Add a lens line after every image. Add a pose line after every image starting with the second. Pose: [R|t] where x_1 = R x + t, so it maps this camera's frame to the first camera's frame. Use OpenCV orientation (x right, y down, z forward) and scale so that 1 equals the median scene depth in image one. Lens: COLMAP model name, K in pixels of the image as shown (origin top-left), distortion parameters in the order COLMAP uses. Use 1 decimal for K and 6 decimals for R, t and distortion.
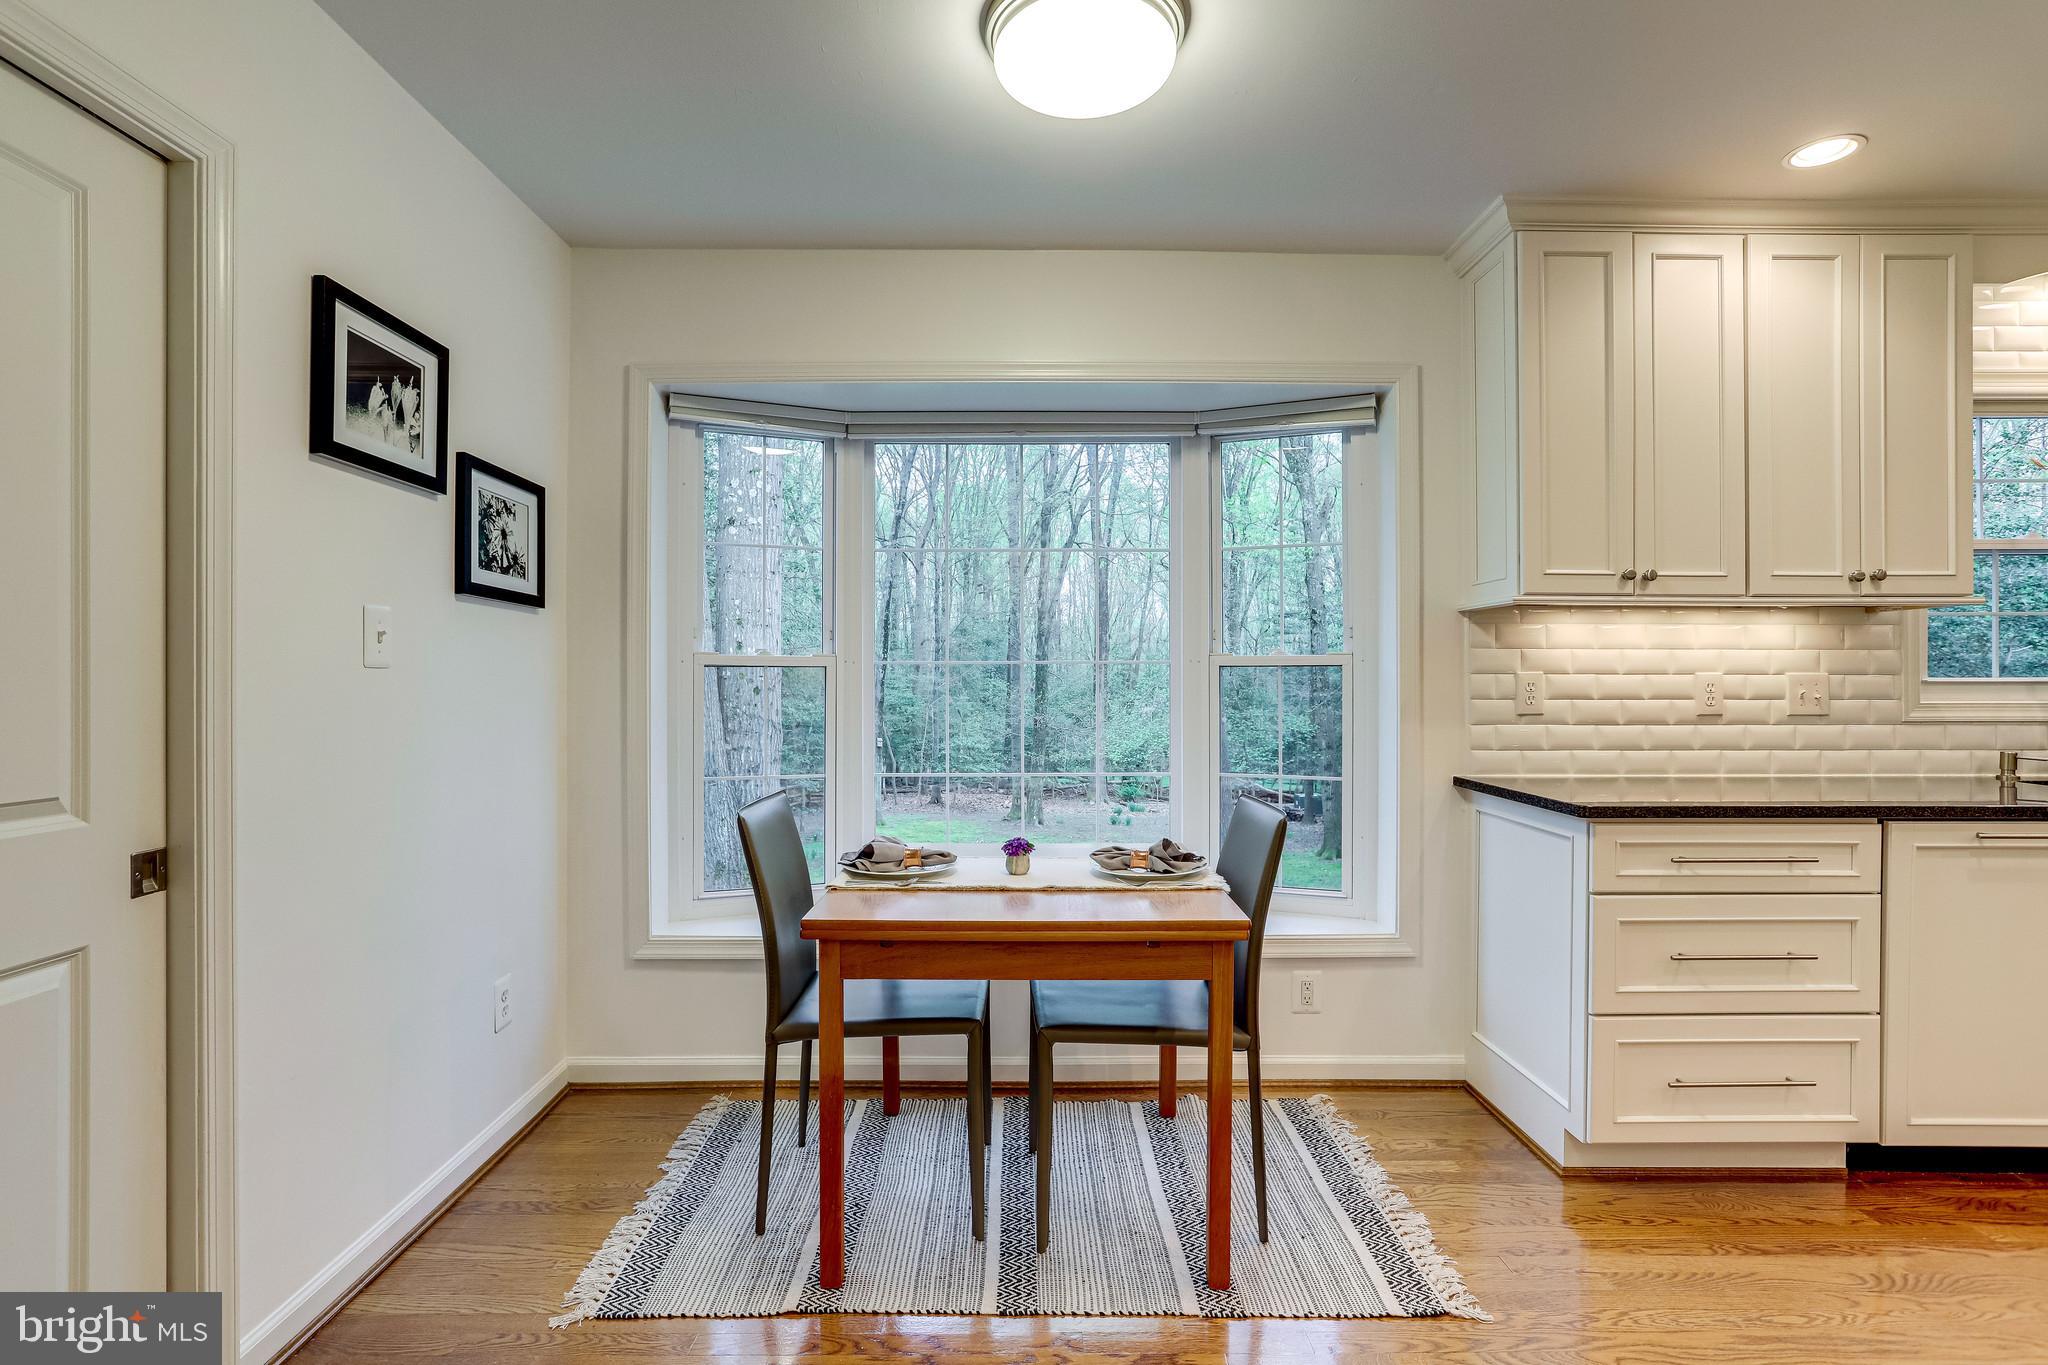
lens RADIAL K [[1000.1, 0, 1027.8], [0, 1000.1, 678.8], [0, 0, 1]] dist [-0.030662, 0.007476]
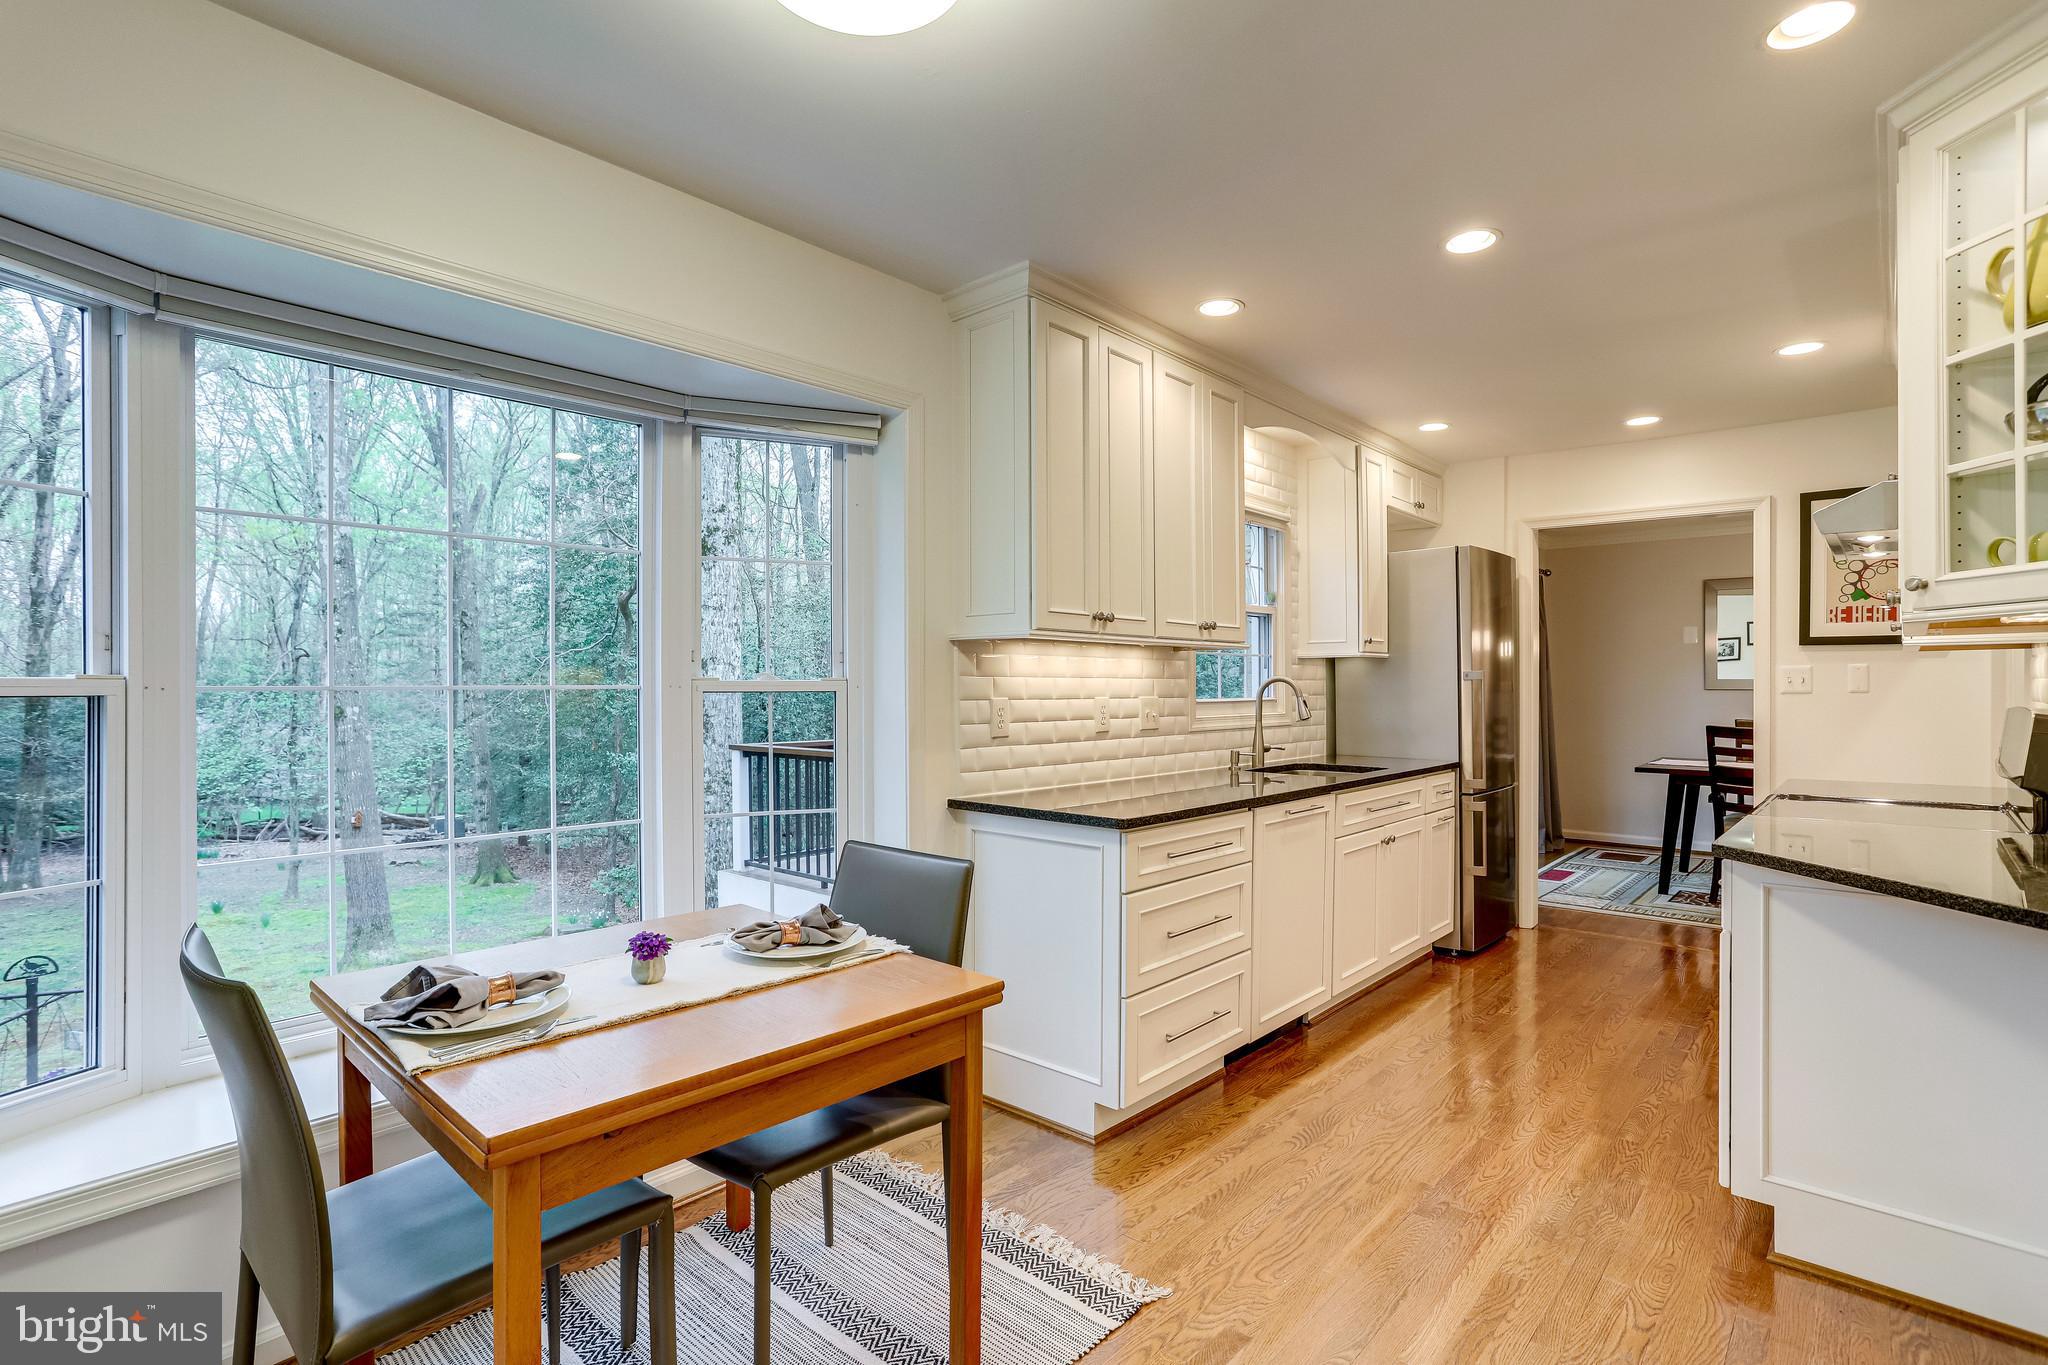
lens RADIAL K [[1000.1, 0, 1027.3], [0, 1000.1, 690.9], [0, 0, 1]] dist [-0.030662, 0.007476]
pose [[0.673973, -0.003137, 0.738749, -0.320551], [-0.000751, 0.999988, 0.004931, -0.022343], [-0.738756, -0.003878, 0.673962, 0.257210]]
